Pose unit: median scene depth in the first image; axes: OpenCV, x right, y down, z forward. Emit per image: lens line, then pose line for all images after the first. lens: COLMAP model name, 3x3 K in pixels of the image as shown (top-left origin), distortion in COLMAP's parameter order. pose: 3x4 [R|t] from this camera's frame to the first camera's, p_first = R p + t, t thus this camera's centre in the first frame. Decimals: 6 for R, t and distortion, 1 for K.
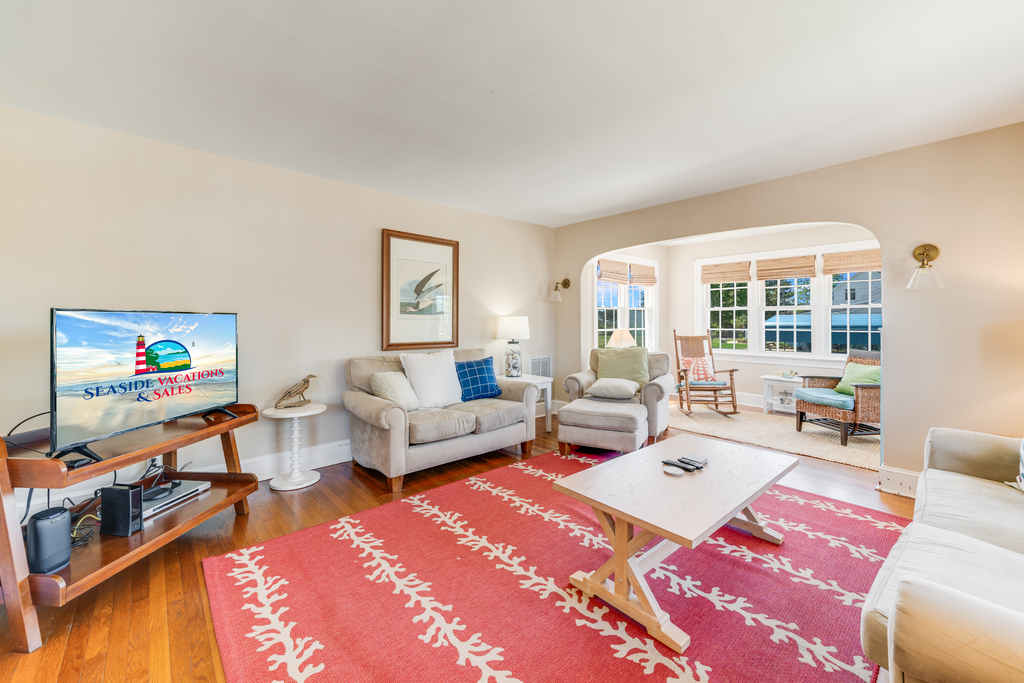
lens RADIAL K [[401.9, 0, 532.7], [0, 401.9, 319.3], [0, 0, 1]] dist [-0.000675, -0.000042]
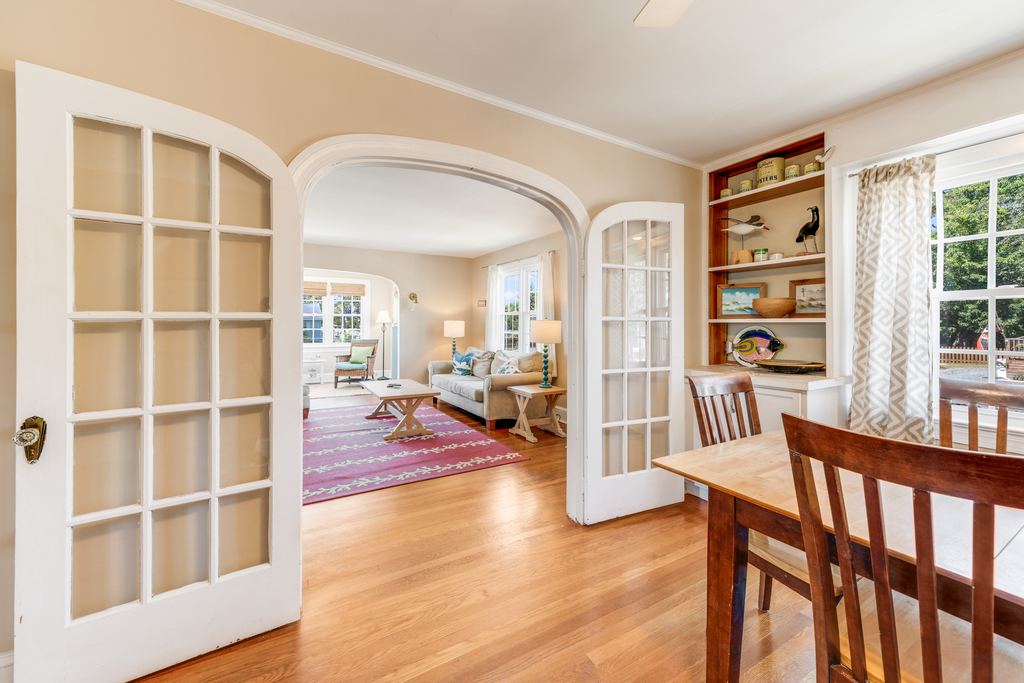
lens RADIAL K [[402.9, 0, 510.3], [0, 402.9, 324.1], [0, 0, 1]] dist [0.001158, 0.000061]
pose [[0.201418, 0.000337, 0.979505, -0.968865], [-0.010285, 0.999946, 0.001771, -0.004559], [-0.979451, -0.010431, 0.201410, -0.072094]]
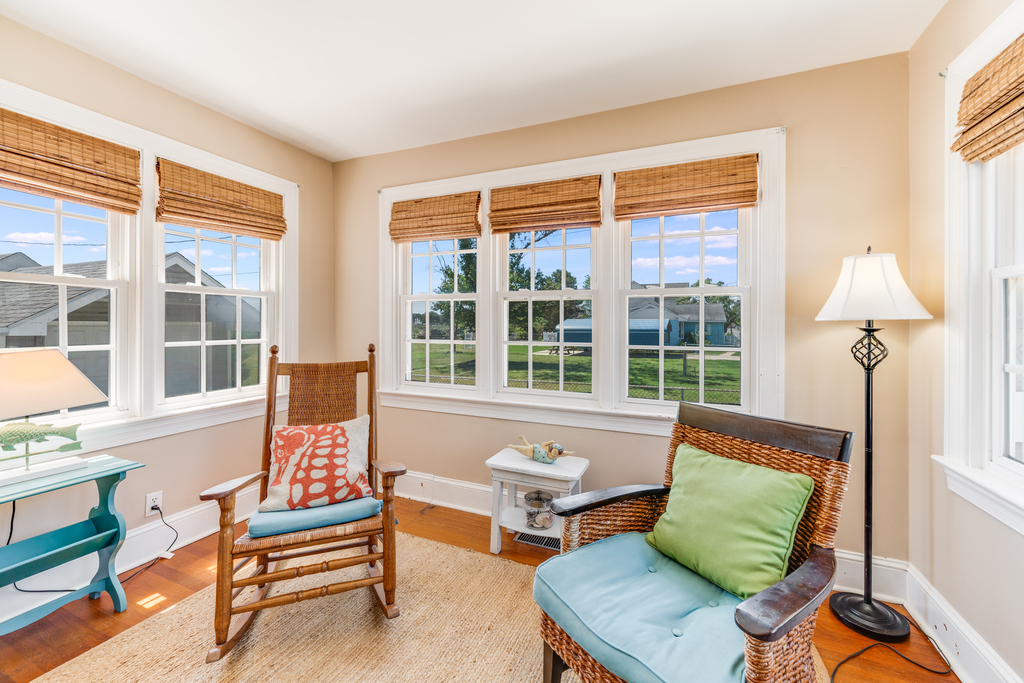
lens RADIAL K [[378.5, 0, 515.7], [0, 378.5, 322.9], [0, 0, 1]] dist [0.000324, 0.000015]
pose [[0.919443, 0.003747, 0.393207, 0.596024], [-0.006405, 0.999965, 0.005450, 0.001000], [-0.393172, -0.007529, 0.919434, 0.855437]]
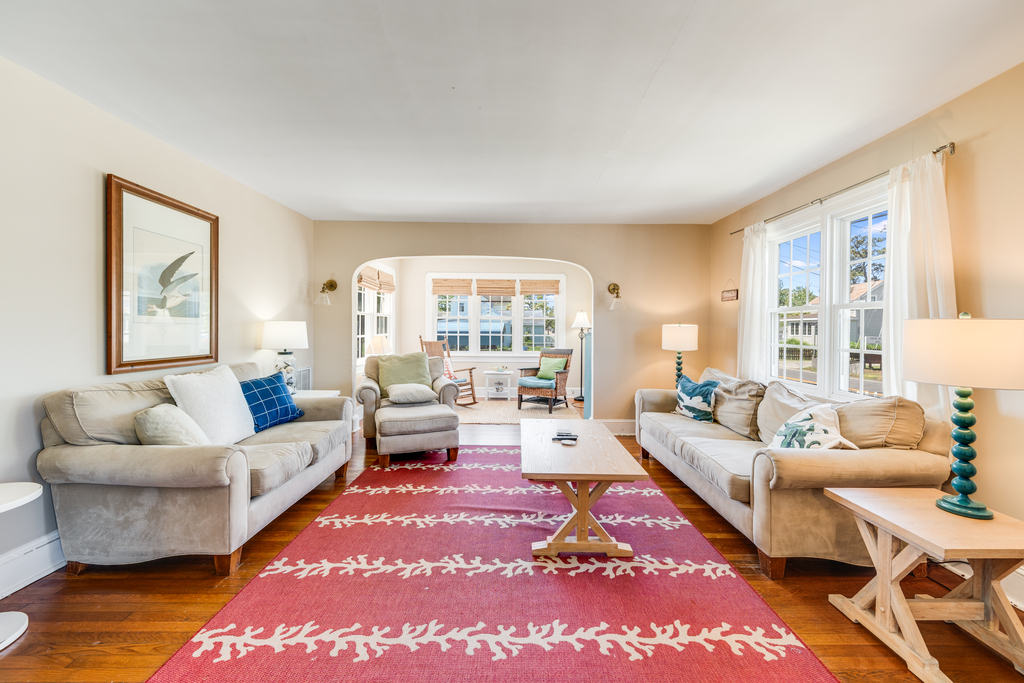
lens RADIAL K [[394.2, 0, 510.0], [0, 394.2, 329.2], [0, 0, 1]] dist [0.000330, -0.000043]
pose [[0.677533, 0.002857, 0.735487, -0.384008], [-0.011308, 0.999915, 0.006532, -0.001567], [-0.735405, -0.012742, 0.677508, 0.138882]]
